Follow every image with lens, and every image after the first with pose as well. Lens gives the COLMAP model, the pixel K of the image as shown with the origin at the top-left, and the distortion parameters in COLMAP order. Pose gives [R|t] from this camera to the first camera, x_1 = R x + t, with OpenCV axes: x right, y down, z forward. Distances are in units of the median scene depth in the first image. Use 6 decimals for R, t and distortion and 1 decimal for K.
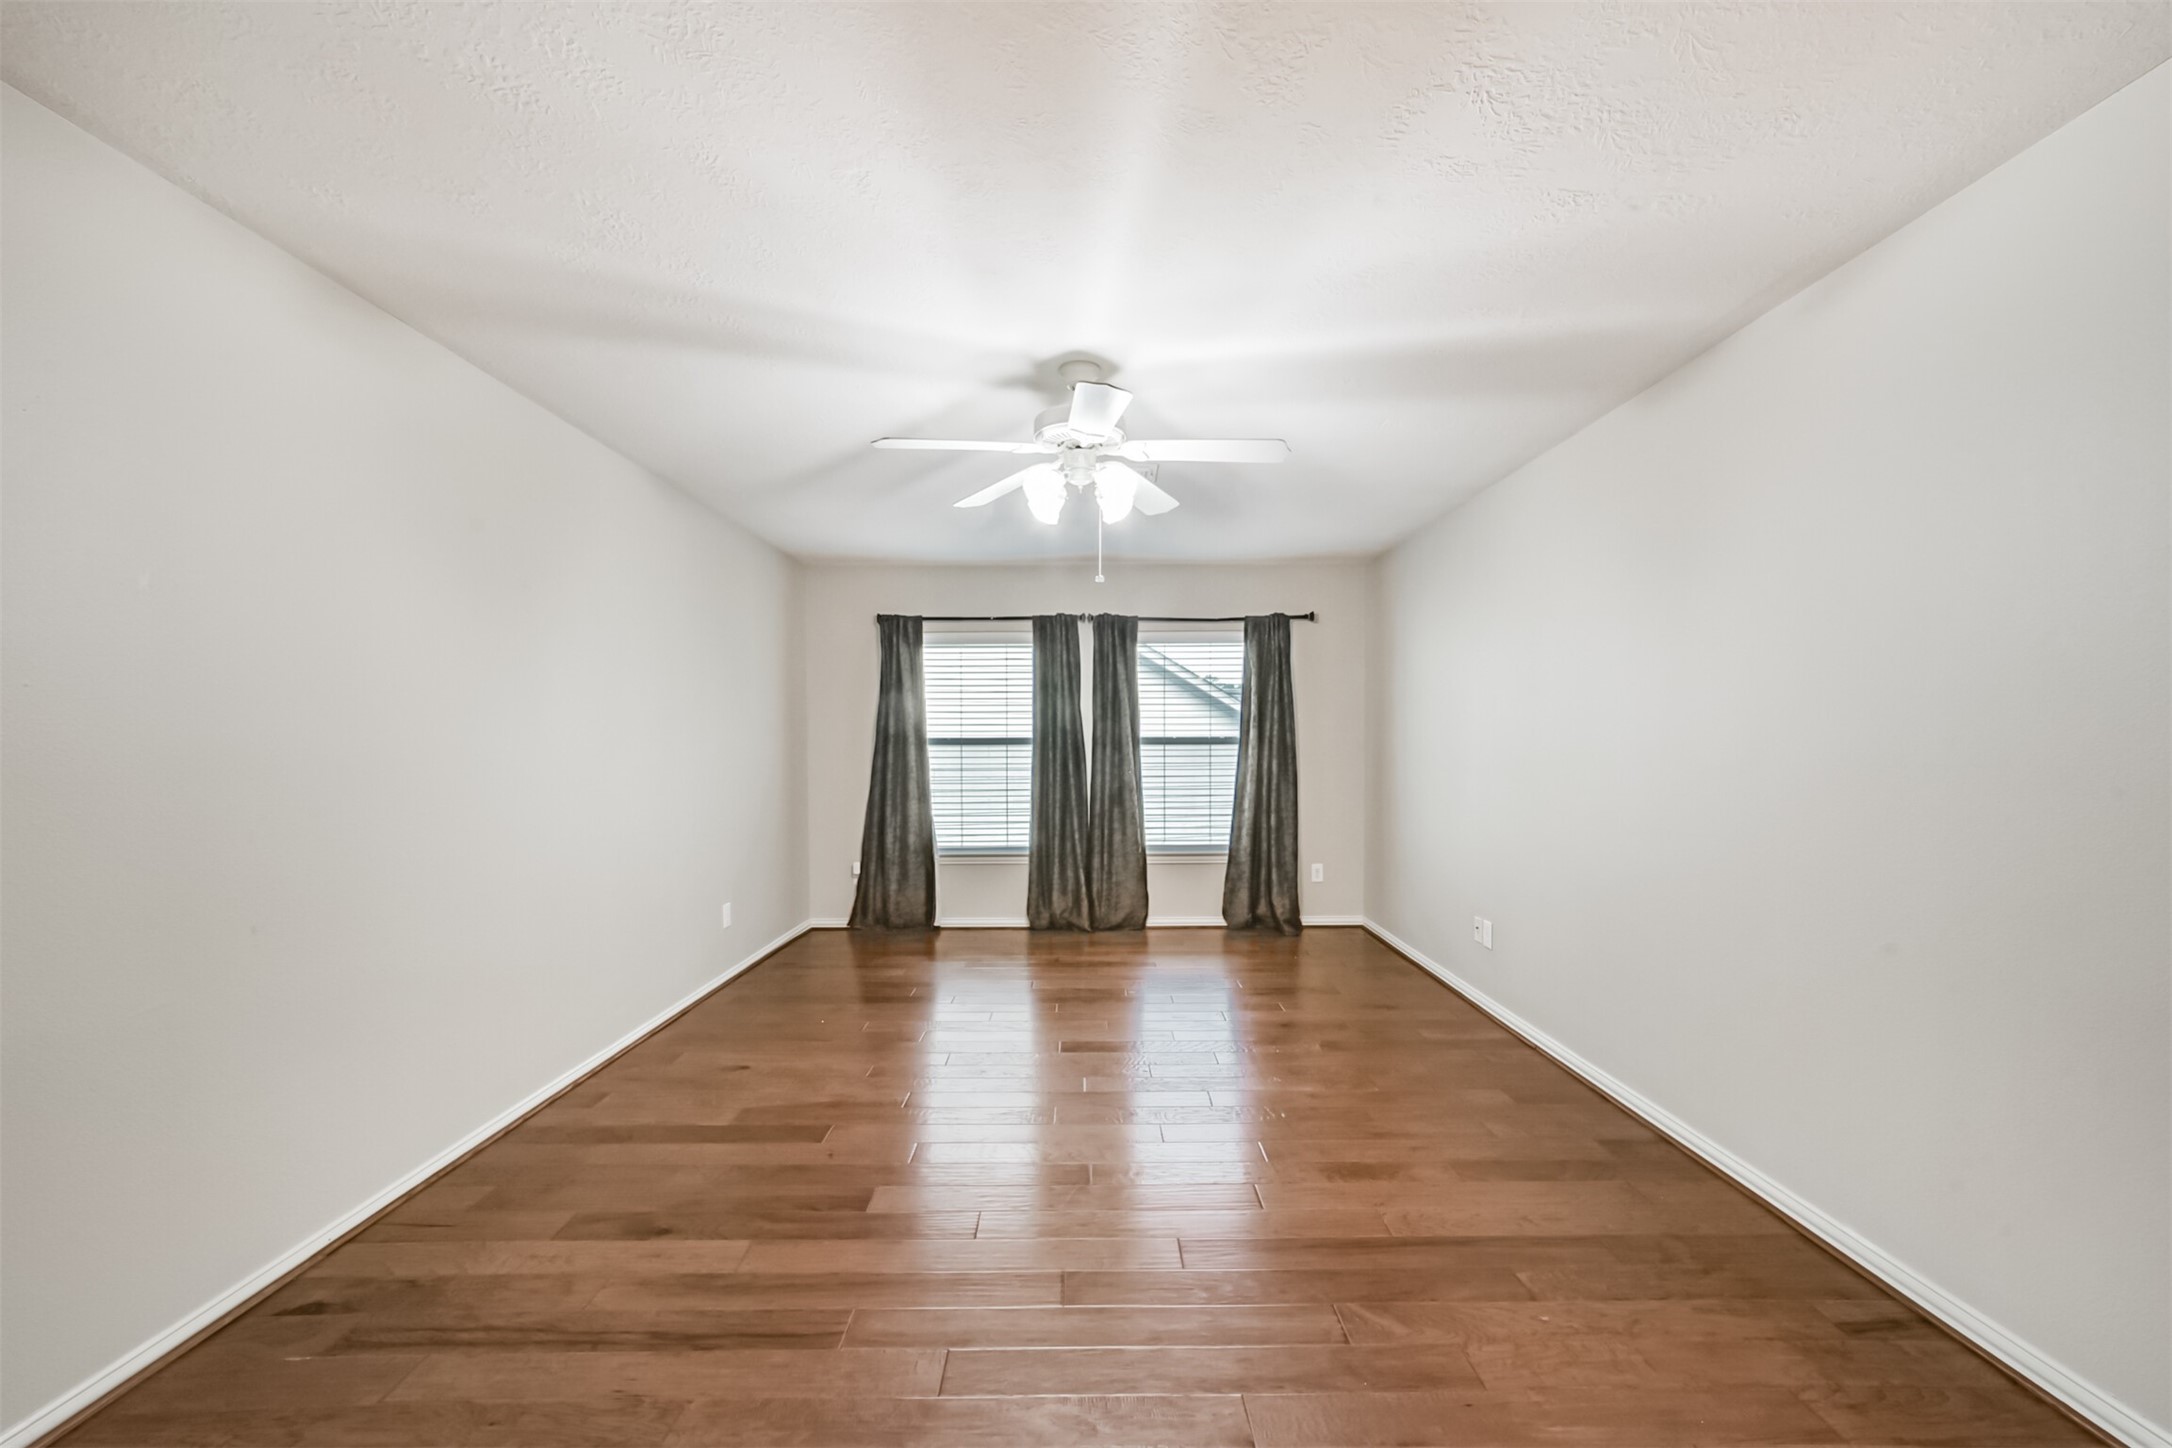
lens RADIAL K [[847.3, 0, 1086.2], [0, 847.3, 731.8], [0, 0, 1]] dist [-0.009827, 0.003341]
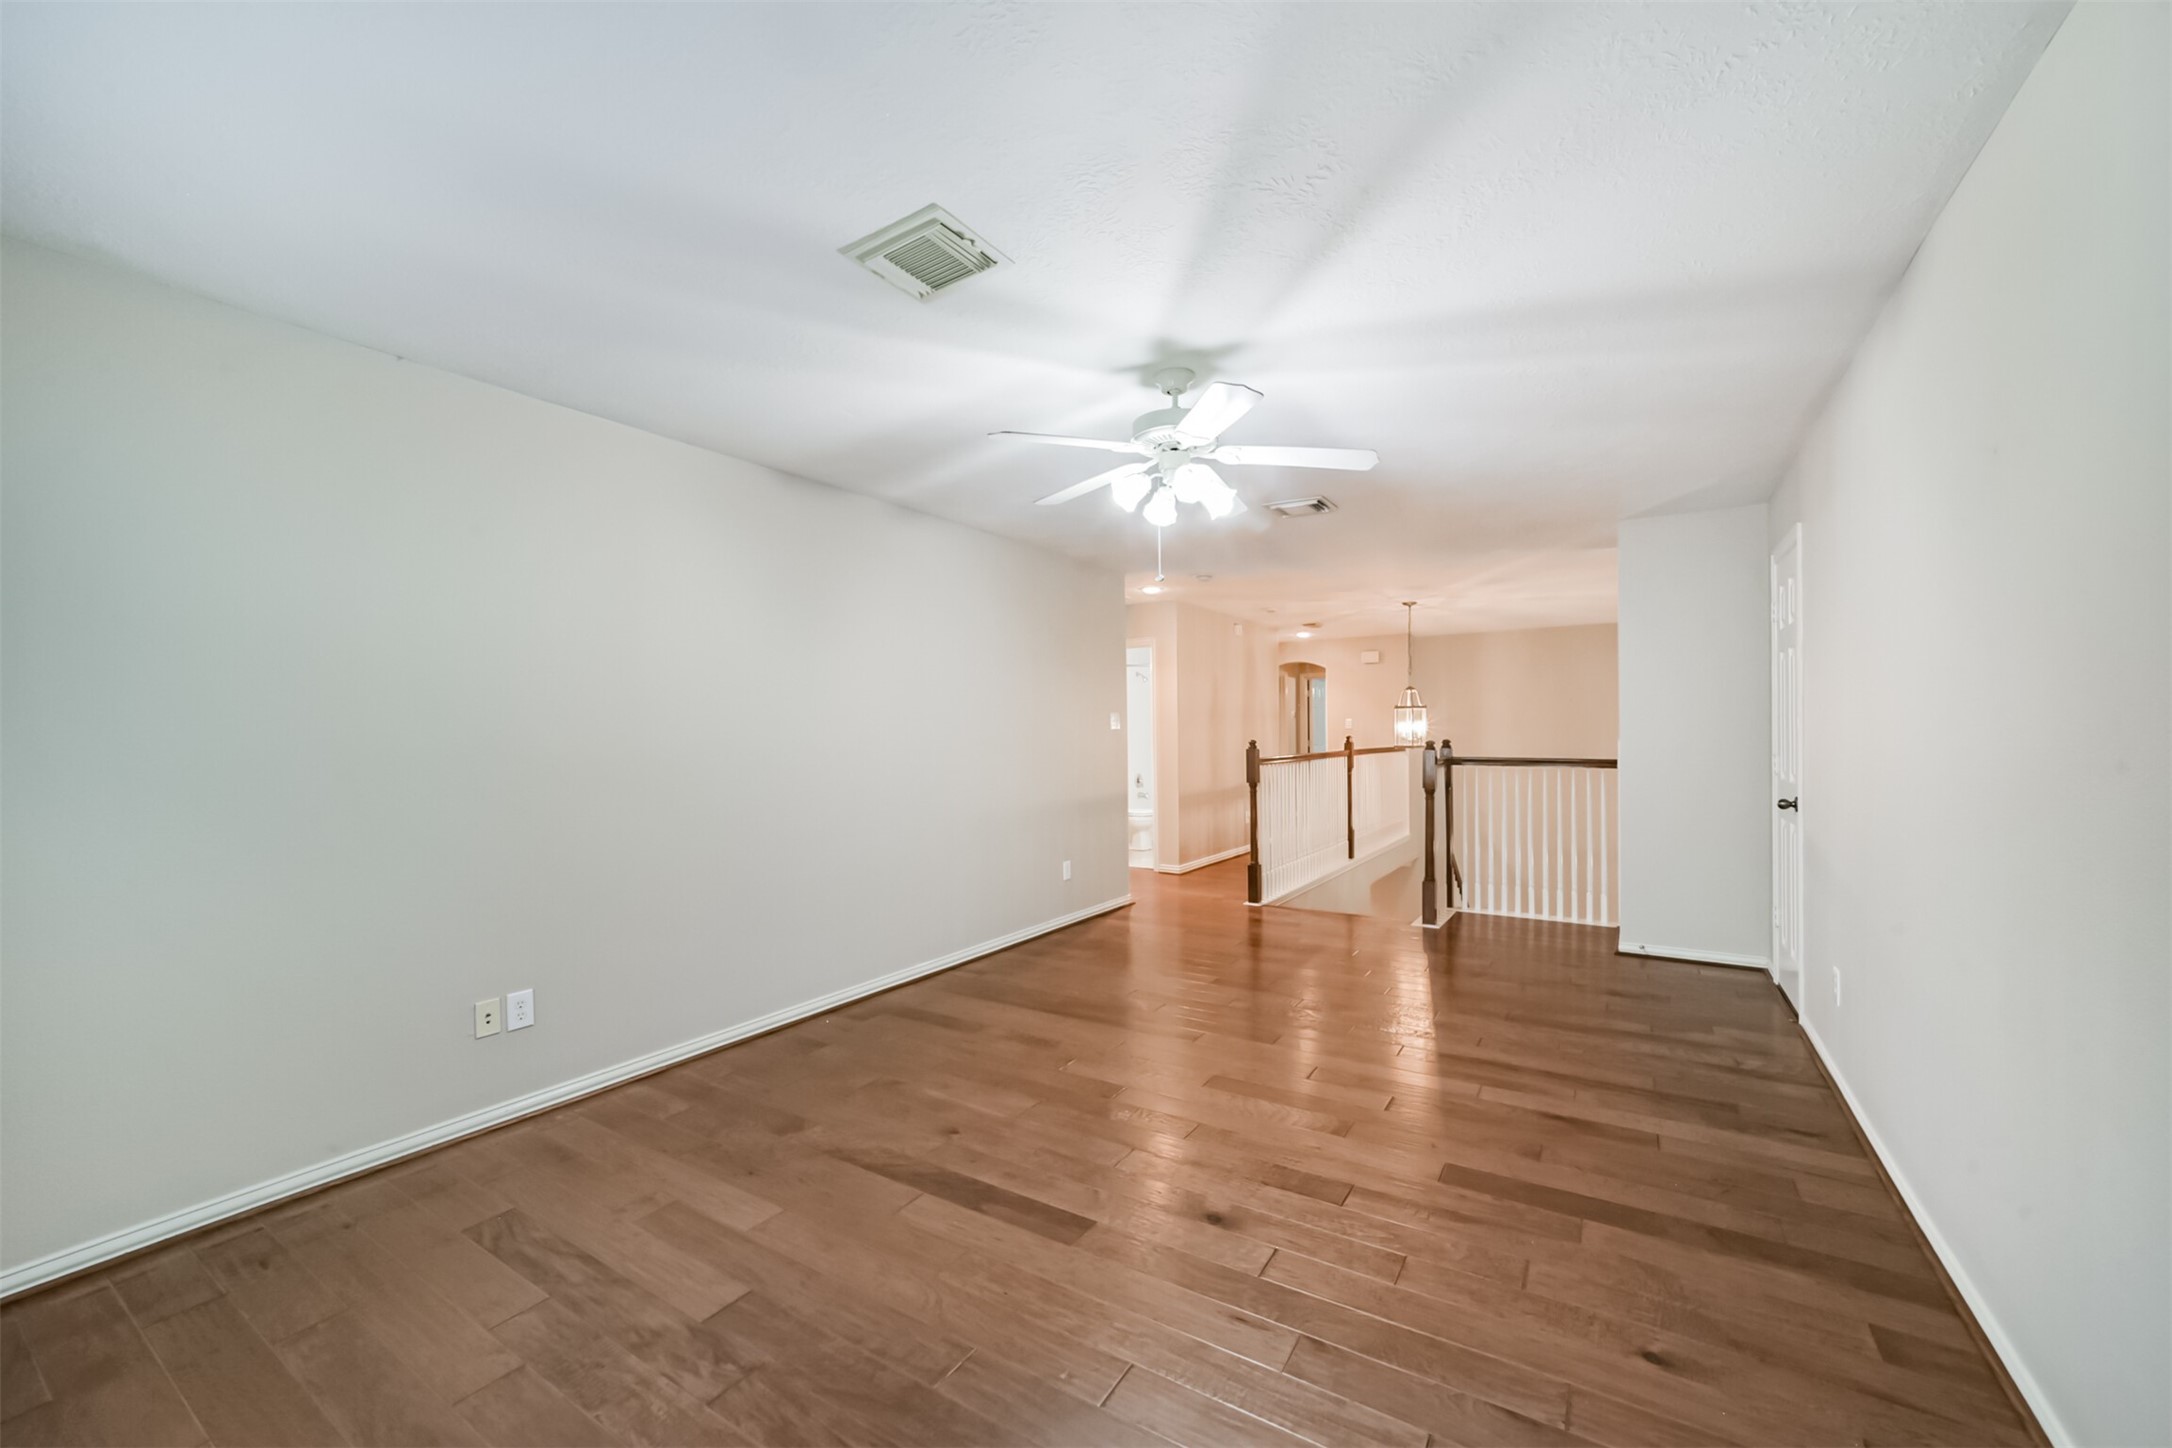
lens RADIAL K [[847.3, 0, 1081.7], [0, 847.3, 738.5], [0, 0, 1]] dist [-0.009827, 0.003341]
pose [[-0.836283, 0.013800, 0.548125, -0.496097], [0.007968, 0.999884, -0.013016, 0.029814], [-0.548240, -0.006517, -0.836295, 2.013555]]
